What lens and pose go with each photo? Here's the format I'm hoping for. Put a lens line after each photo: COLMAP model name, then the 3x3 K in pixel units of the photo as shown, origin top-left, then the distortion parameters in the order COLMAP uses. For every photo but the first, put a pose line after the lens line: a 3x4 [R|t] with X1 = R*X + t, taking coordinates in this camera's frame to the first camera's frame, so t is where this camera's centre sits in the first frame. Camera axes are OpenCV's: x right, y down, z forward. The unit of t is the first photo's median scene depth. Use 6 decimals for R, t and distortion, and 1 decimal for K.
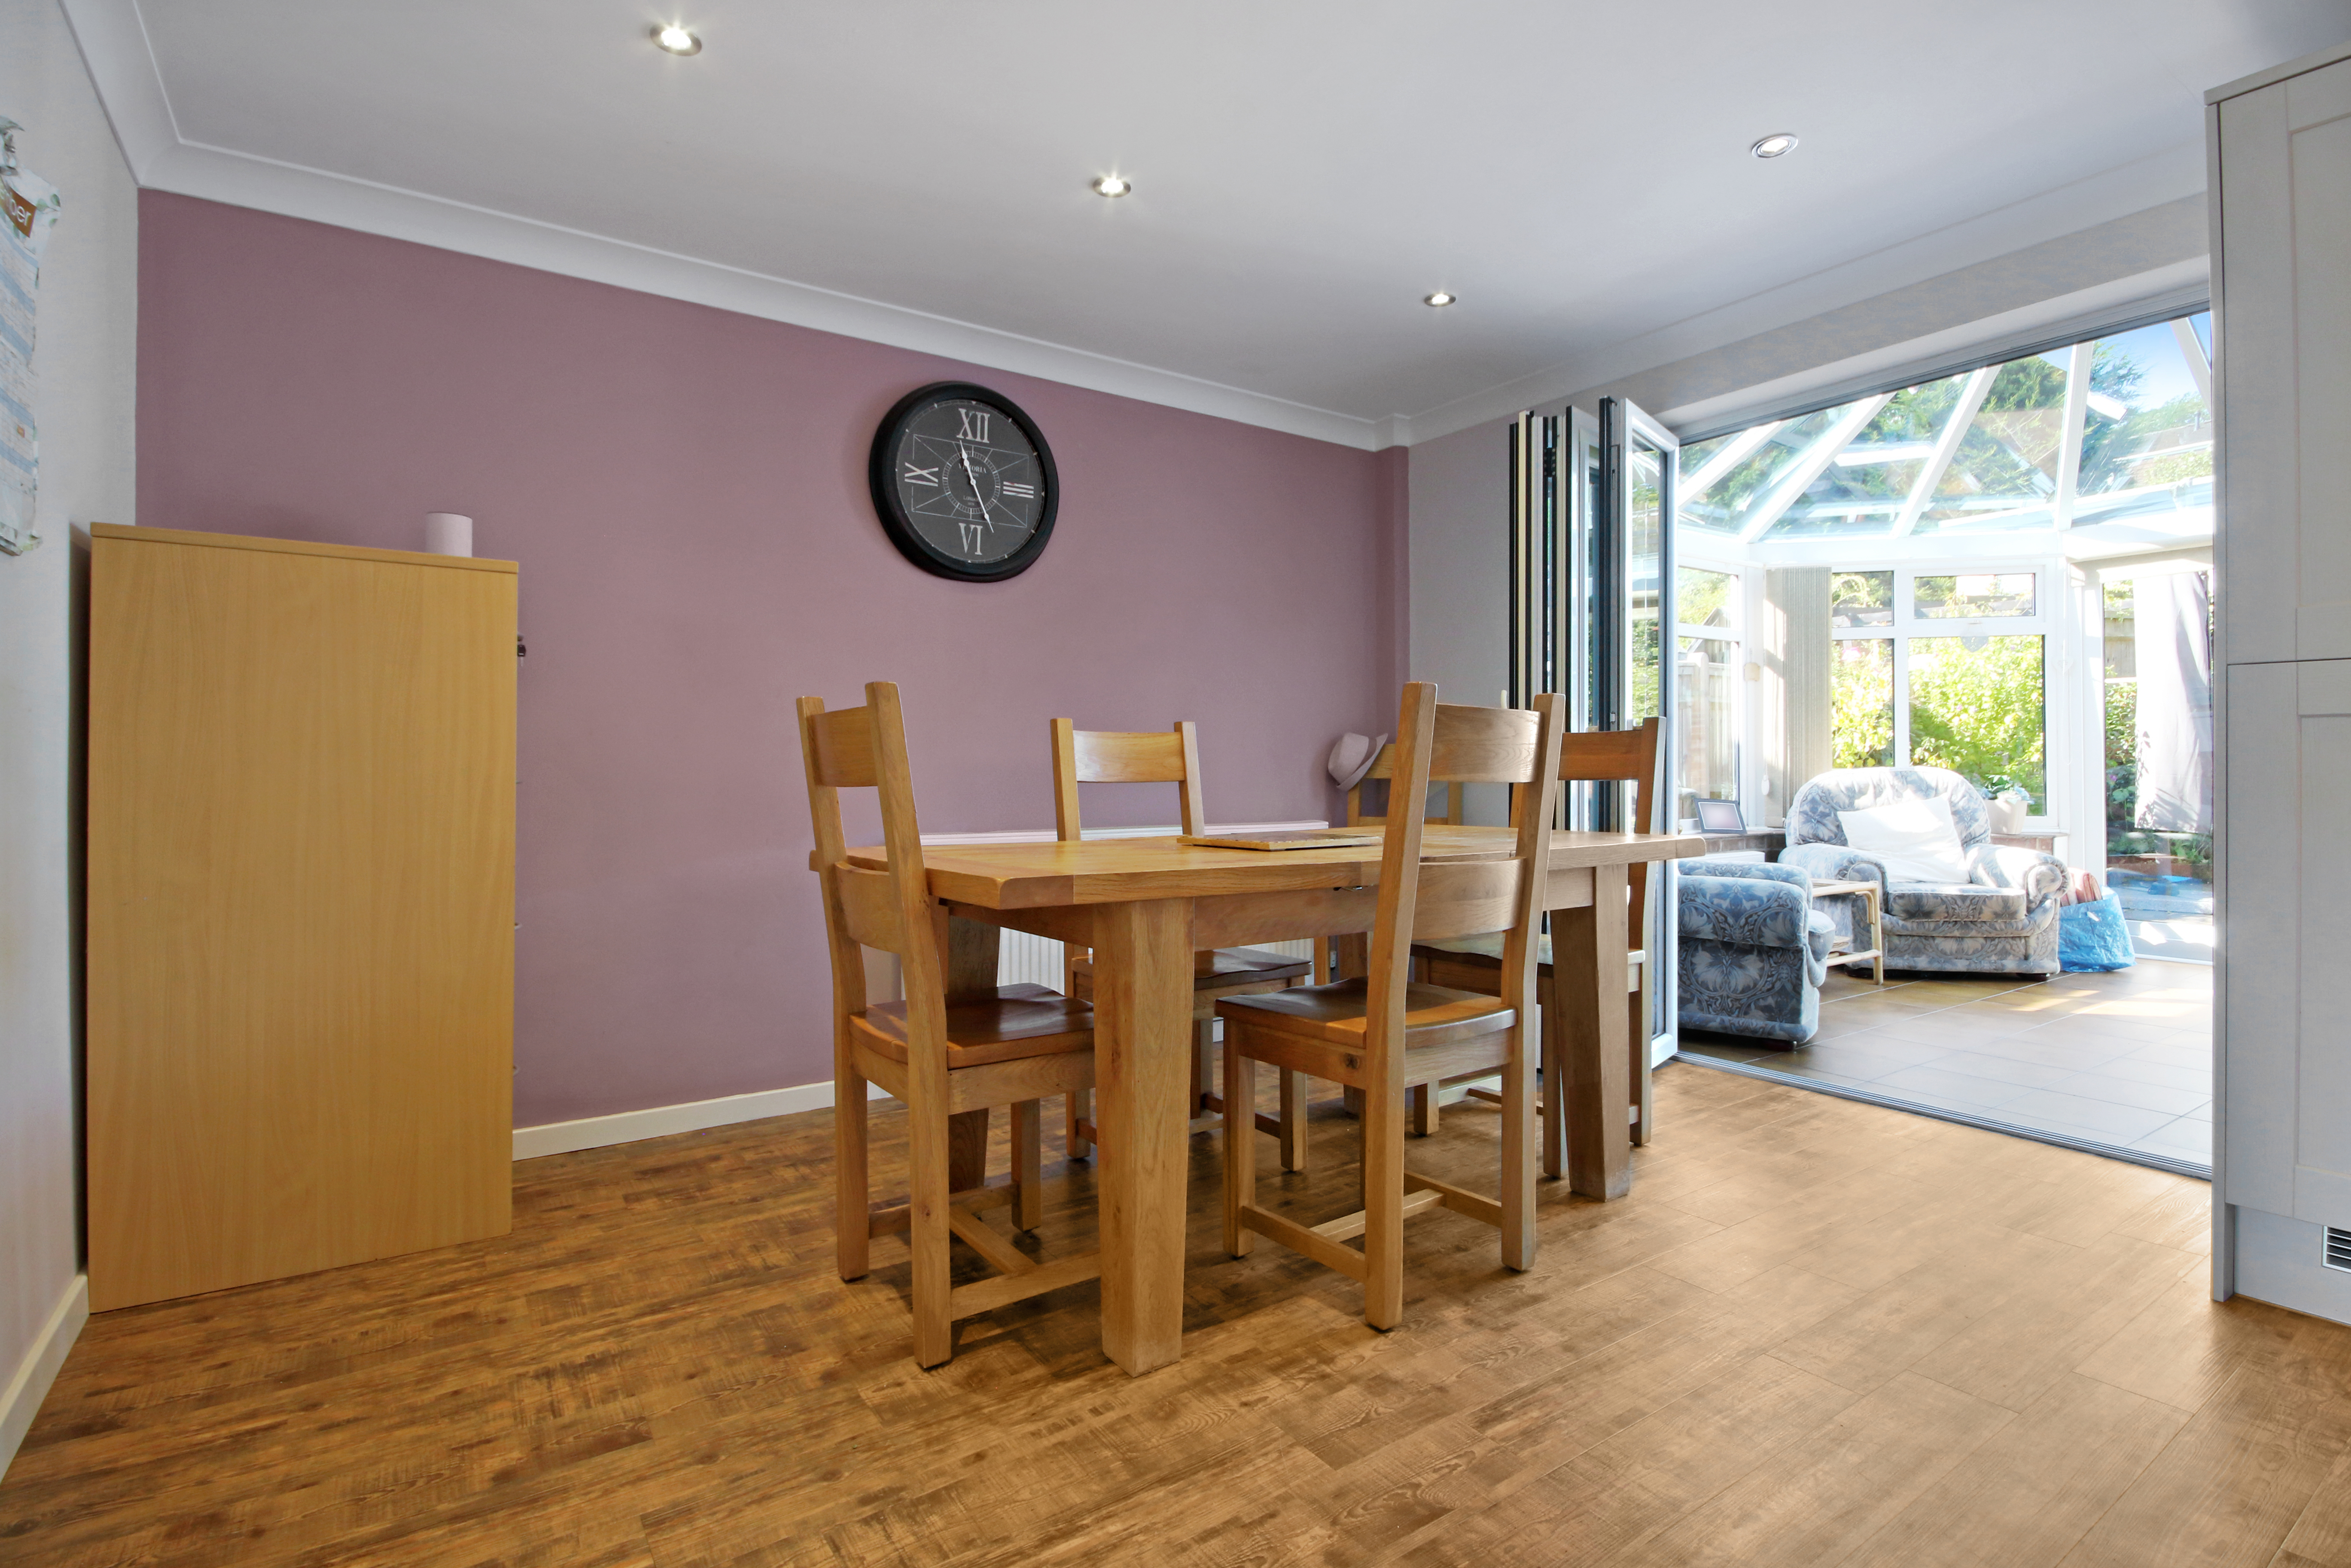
lens RADIAL K [[1152.6, 0, 1131.6], [0, 1152.6, 777.4], [0, 0, 1]] dist [0.000917, -0.000199]
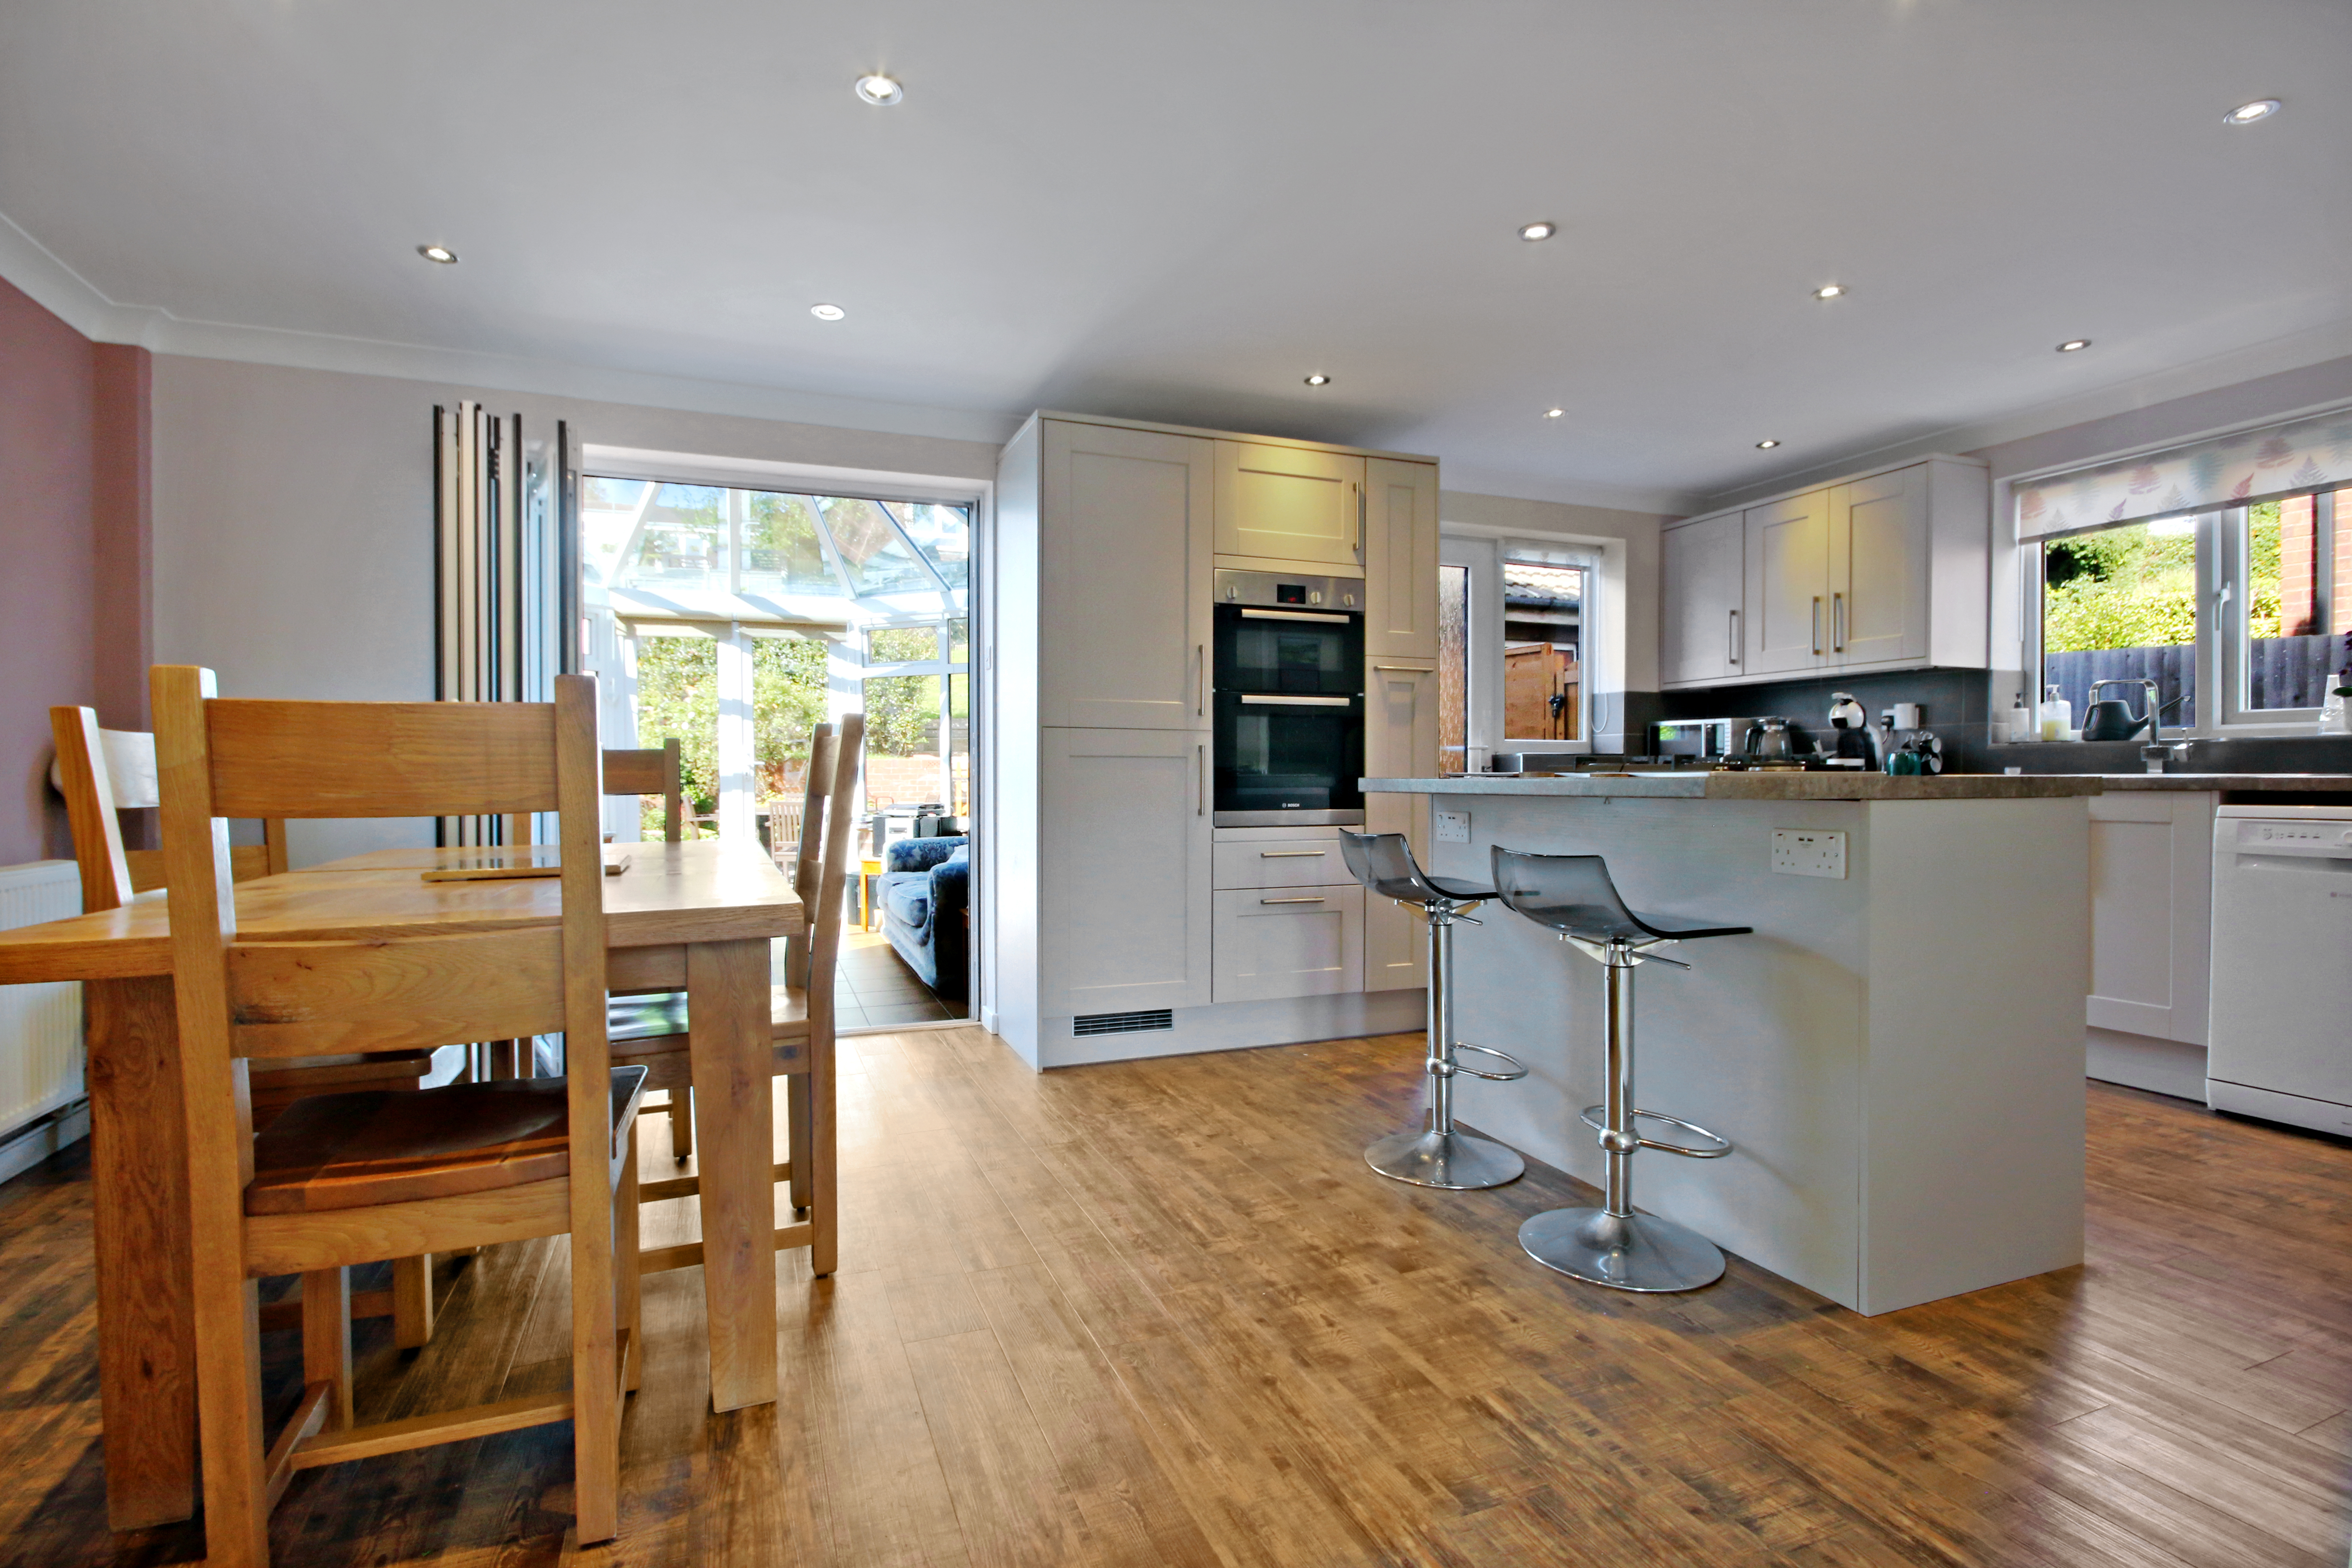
lens RADIAL K [[1126.8, 0, 1173.7], [0, 1126.8, 808.5], [0, 0, 1]] dist [-0.001092, -0.000585]
pose [[0.211016, -0.021813, 0.977239, -0.302859], [0.000052, 0.999751, 0.022305, -0.003327], [-0.977483, -0.004656, 0.210964, 0.163427]]
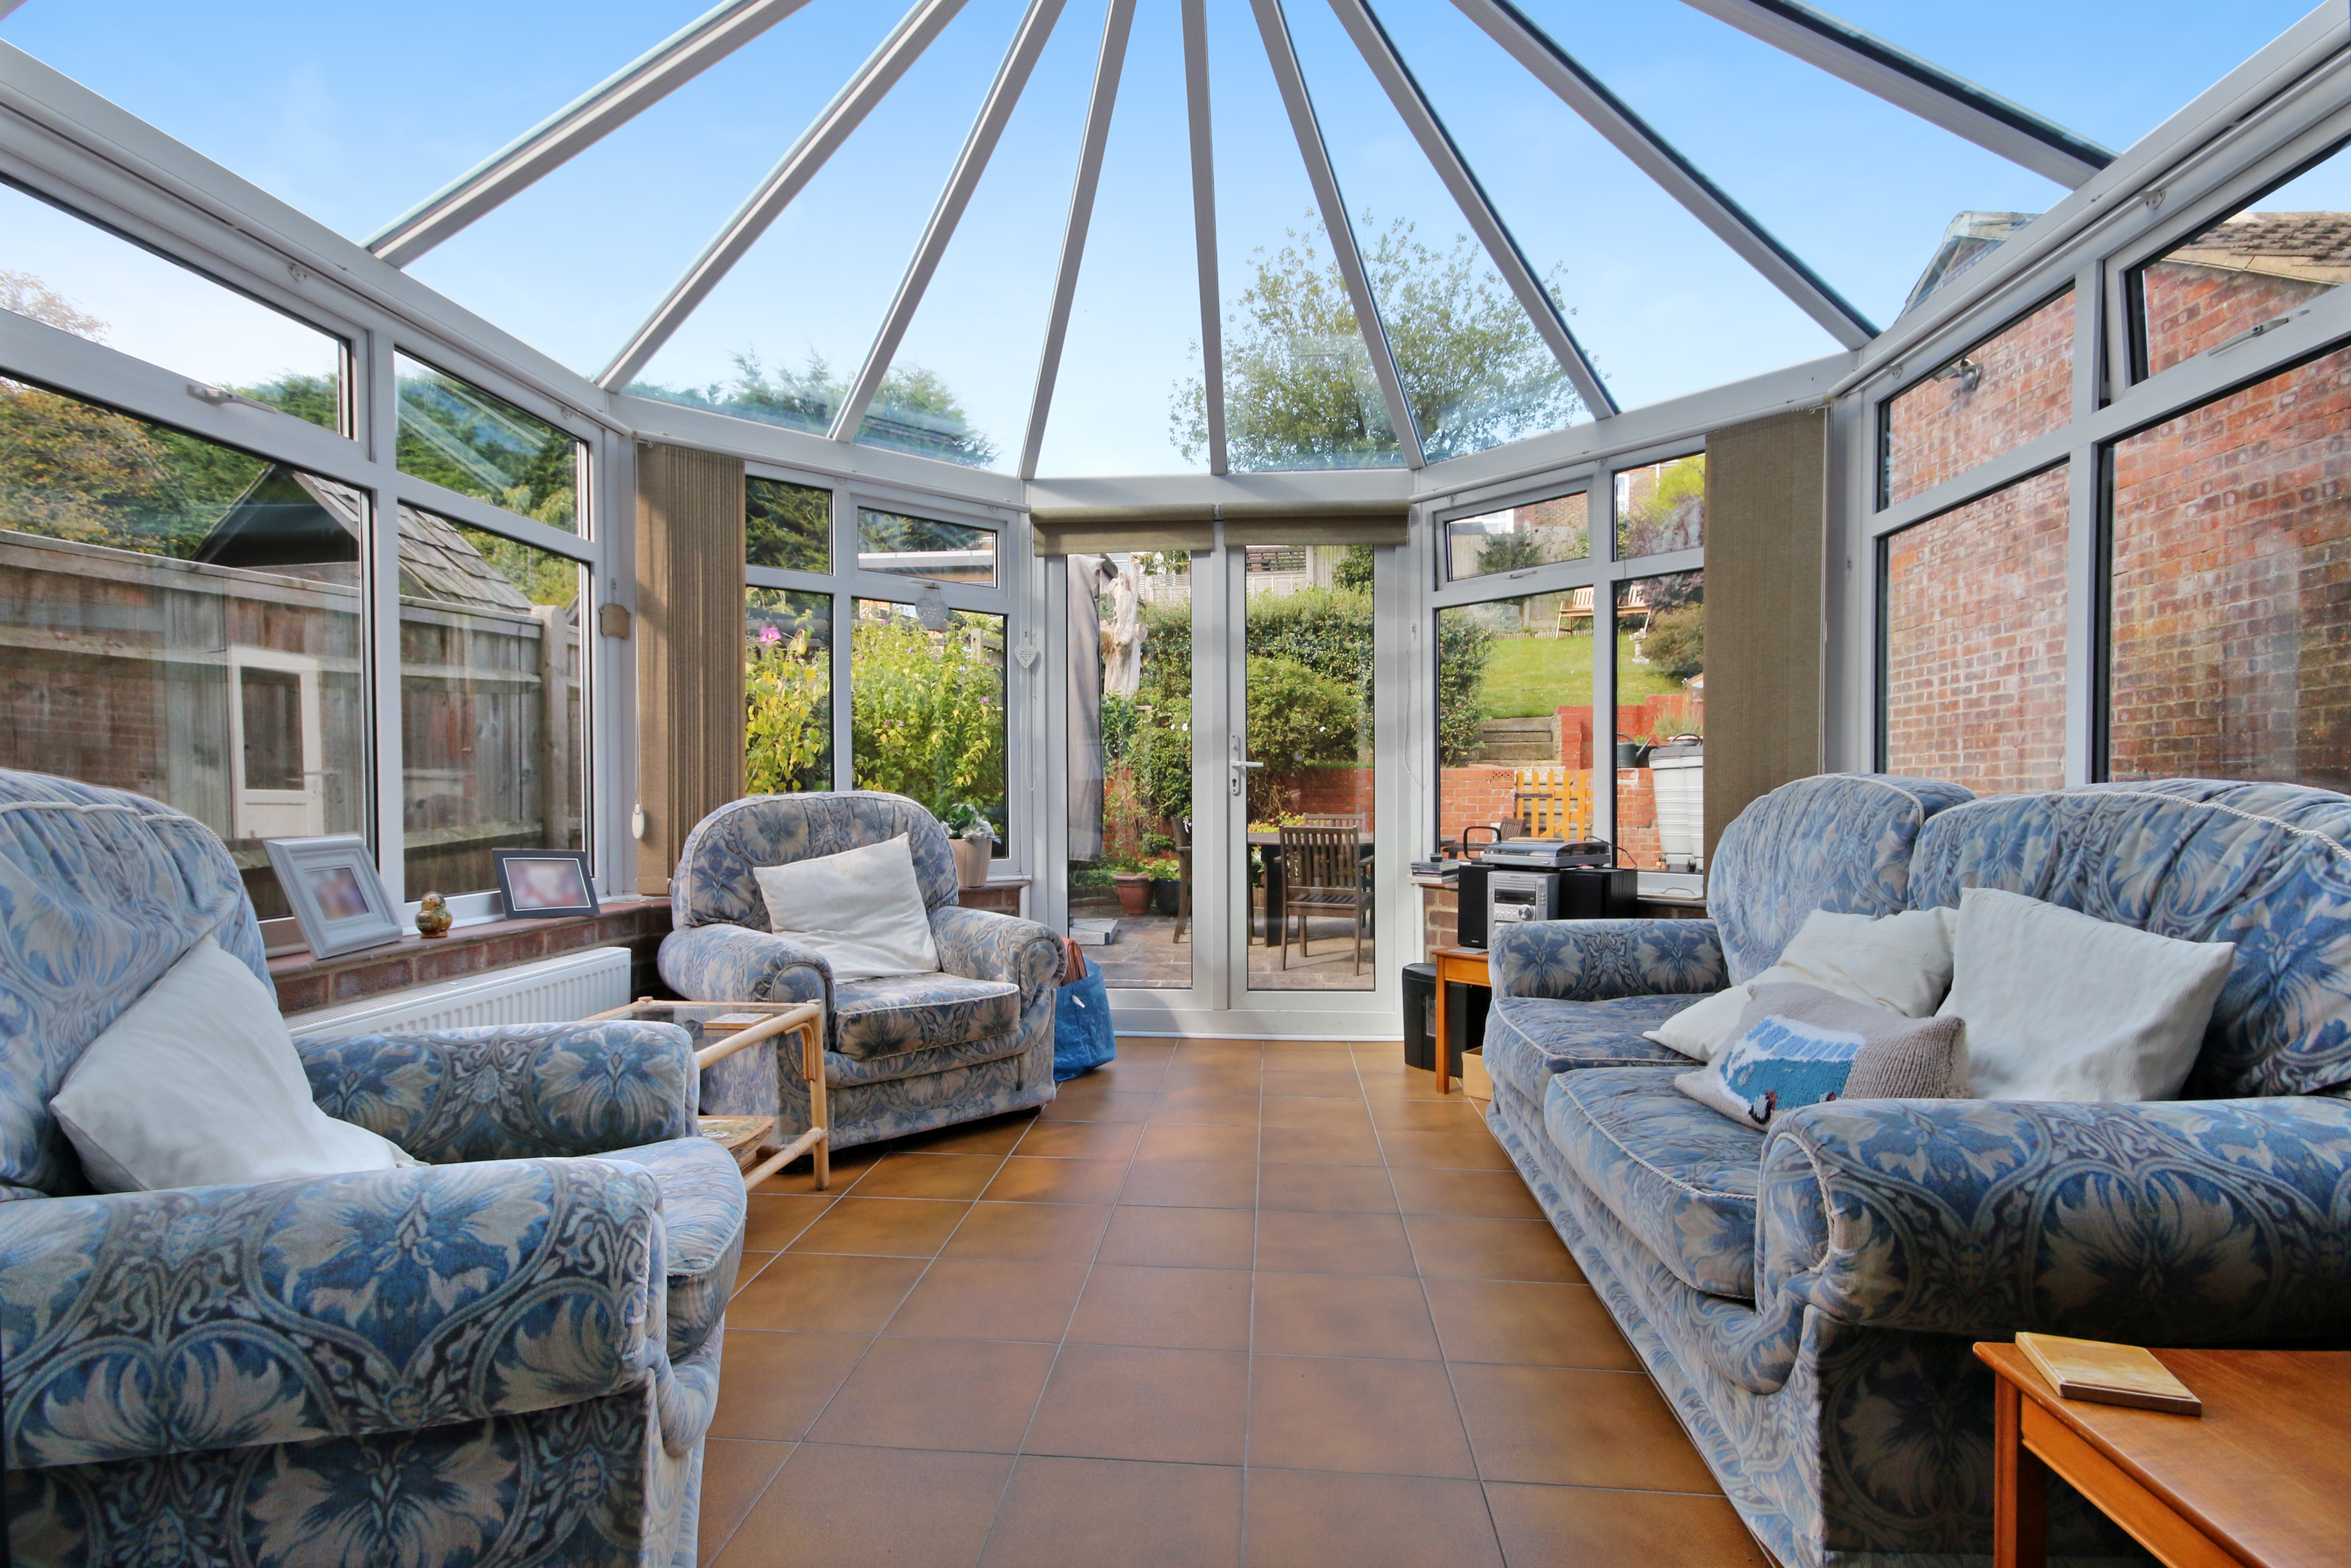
lens RADIAL K [[1126.4, 0, 1173.2], [0, 1126.4, 808.4], [0, 0, 1]] dist [-0.001092, -0.000585]
pose [[0.618941, -0.005610, 0.785417, 0.329493], [0.001386, 0.999981, 0.006051, -0.003520], [-0.785436, -0.002656, 0.618937, 0.534201]]
